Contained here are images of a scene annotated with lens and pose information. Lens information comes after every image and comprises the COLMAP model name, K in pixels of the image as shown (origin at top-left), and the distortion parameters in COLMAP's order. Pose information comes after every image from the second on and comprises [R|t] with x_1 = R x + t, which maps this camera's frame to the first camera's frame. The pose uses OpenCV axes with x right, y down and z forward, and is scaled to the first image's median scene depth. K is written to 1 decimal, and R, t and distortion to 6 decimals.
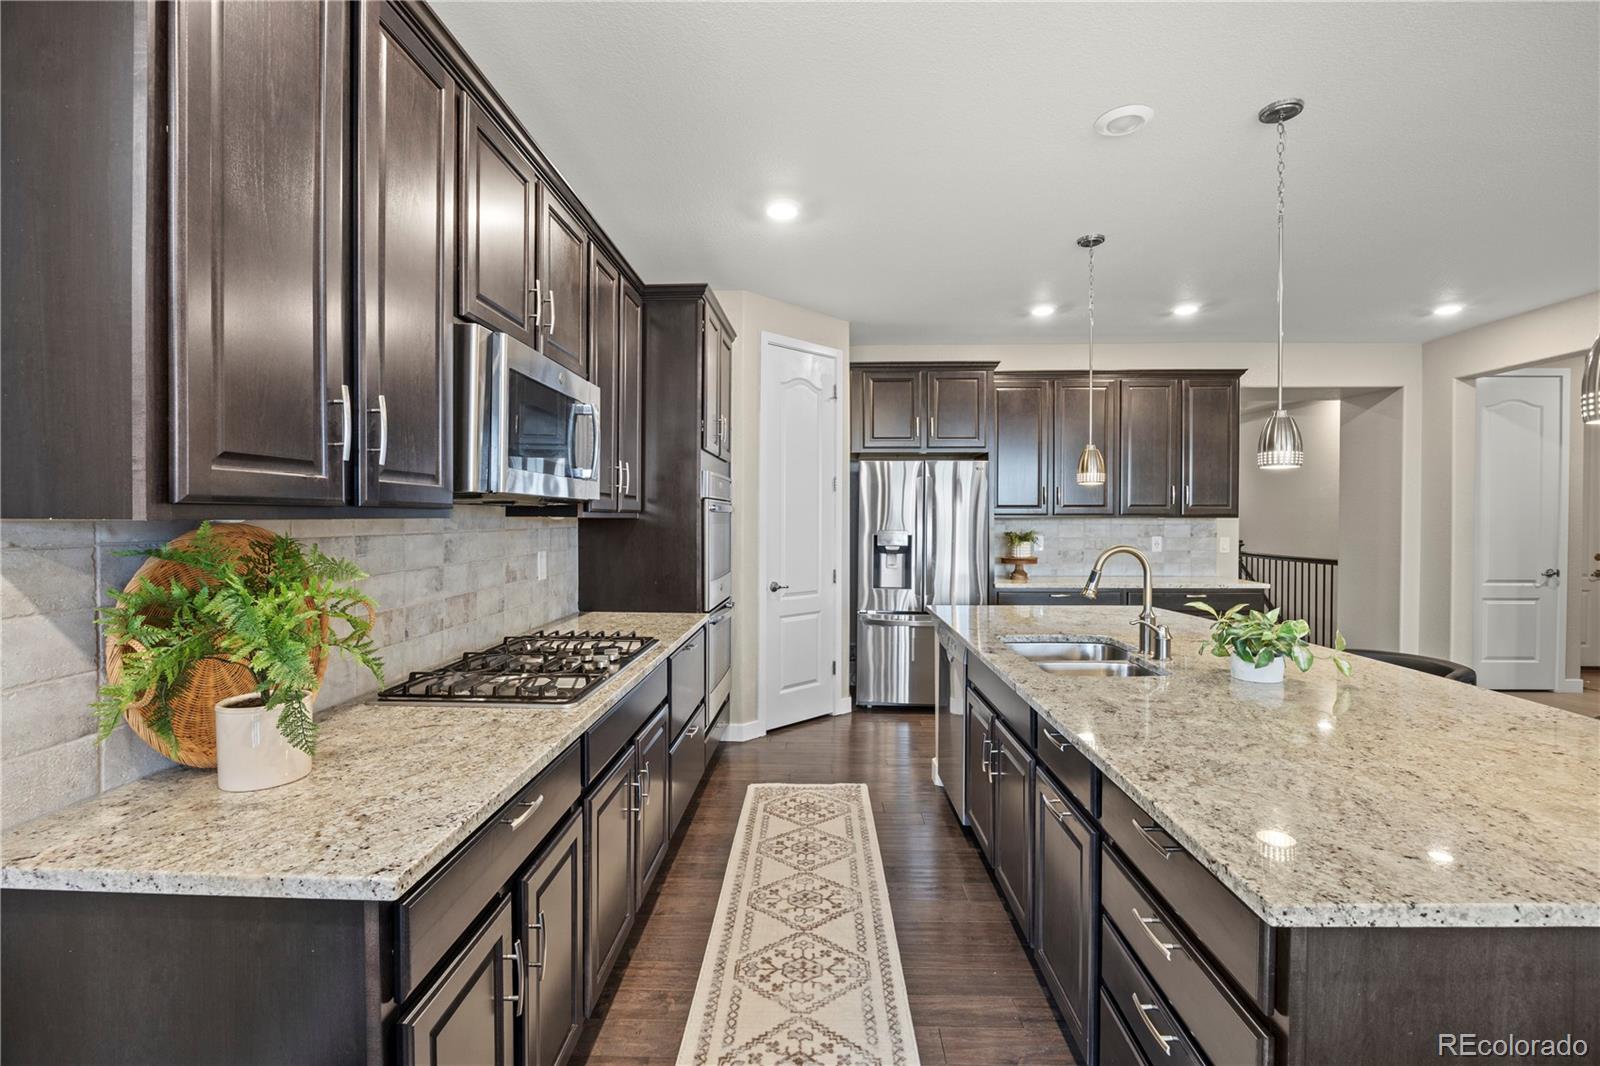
lens RADIAL K [[714.1, 0, 800.0], [0, 714.1, 533.0], [0, 0, 1]] dist [-0.034313, 0.000033]
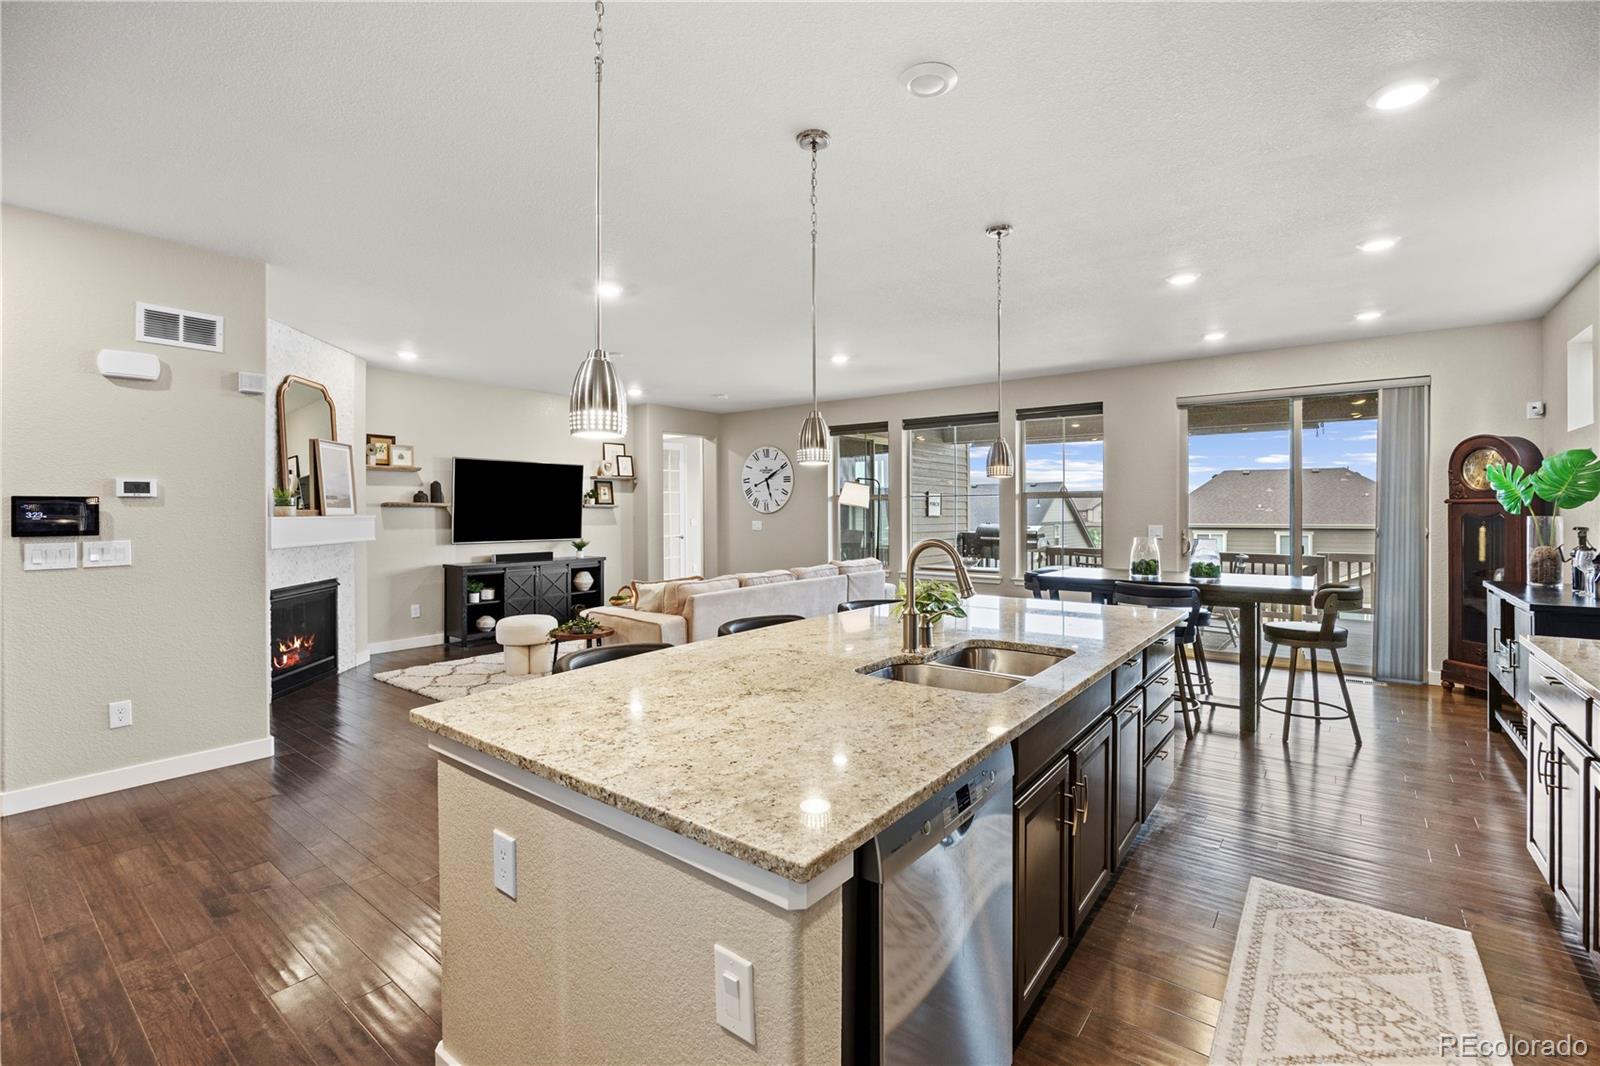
lens RADIAL K [[712.0, 0, 799.5], [0, 712.0, 505.7], [0, 0, 1]] dist [-0.015629, 0.000398]
pose [[-0.809598, 0.005211, 0.586961, 0.020640], [0.015266, 0.999809, 0.012181, -0.017842], [-0.586786, 0.018822, -0.809524, 0.840249]]
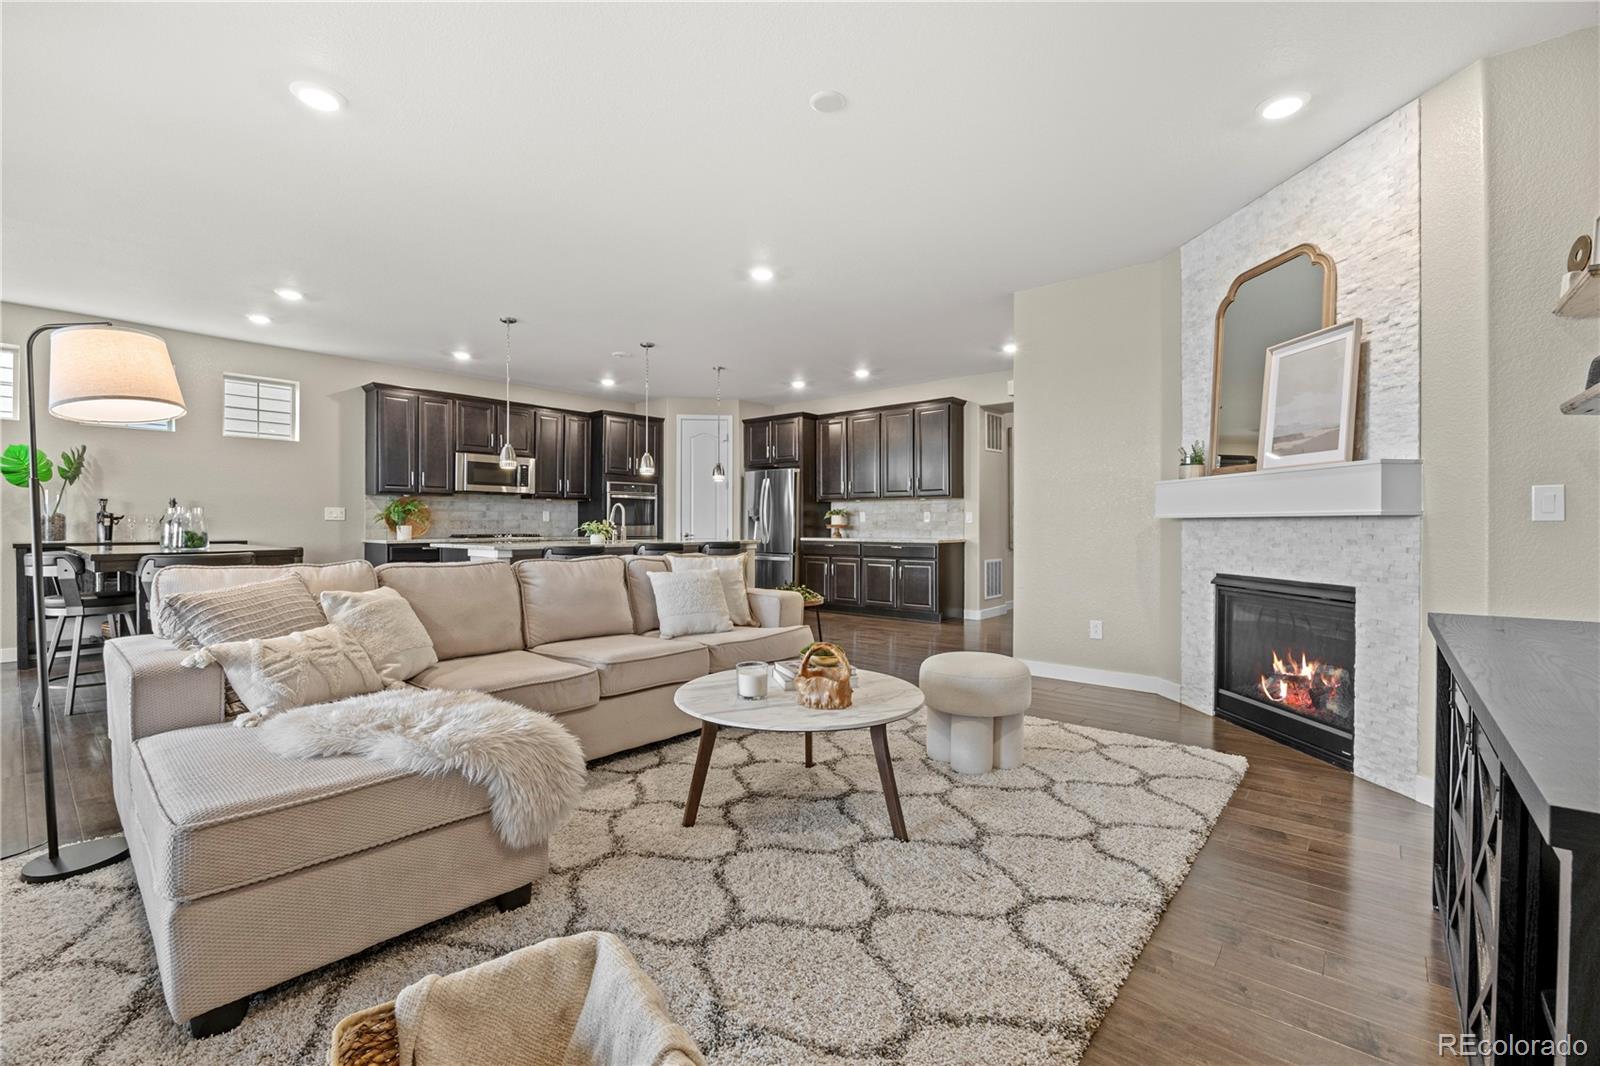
lens RADIAL K [[712.0, 0, 799.5], [0, 712.0, 505.7], [0, 0, 1]] dist [-0.015629, 0.000398]
pose [[0.774084, -0.017965, -0.632828, 1.348125], [-0.014402, 0.998839, -0.045972, 0.069946], [0.632919, 0.044700, 0.772926, -0.348576]]
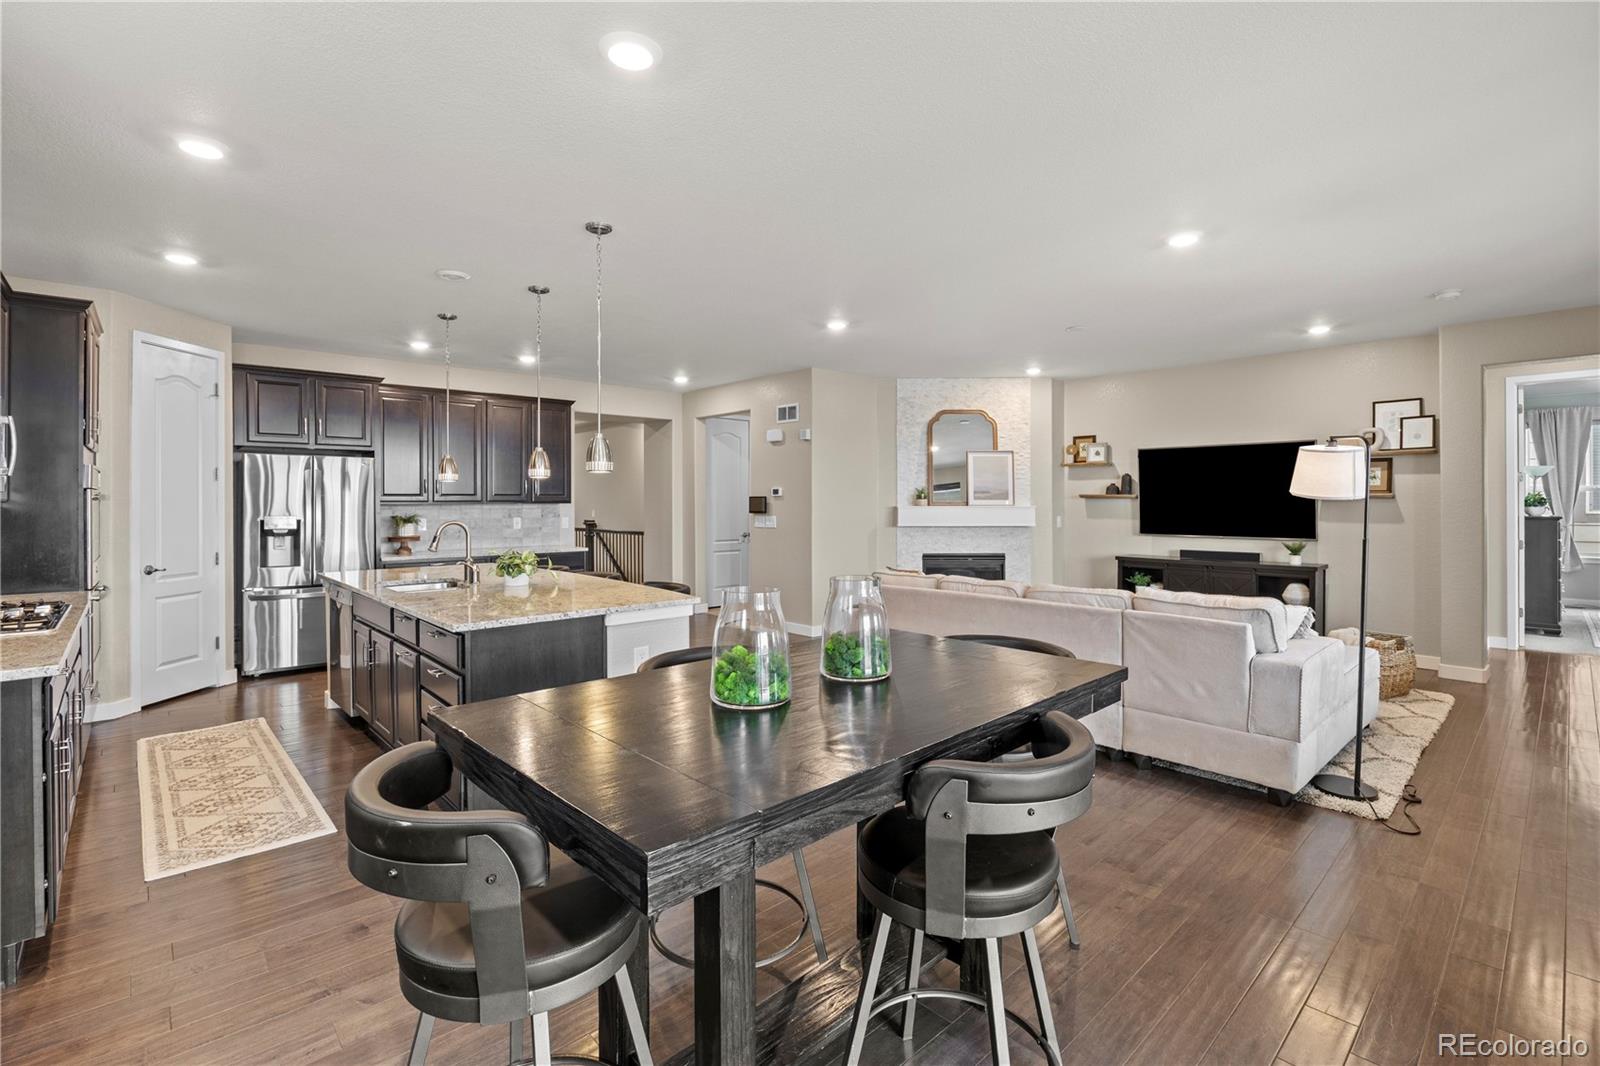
lens RADIAL K [[712.0, 0, 799.5], [0, 712.0, 505.7], [0, 0, 1]] dist [-0.015629, 0.000398]
pose [[0.709553, -0.005881, 0.704627, -0.075498], [0.018754, 0.999769, -0.010541, 0.007486], [-0.704402, 0.020694, 0.709499, -0.379863]]
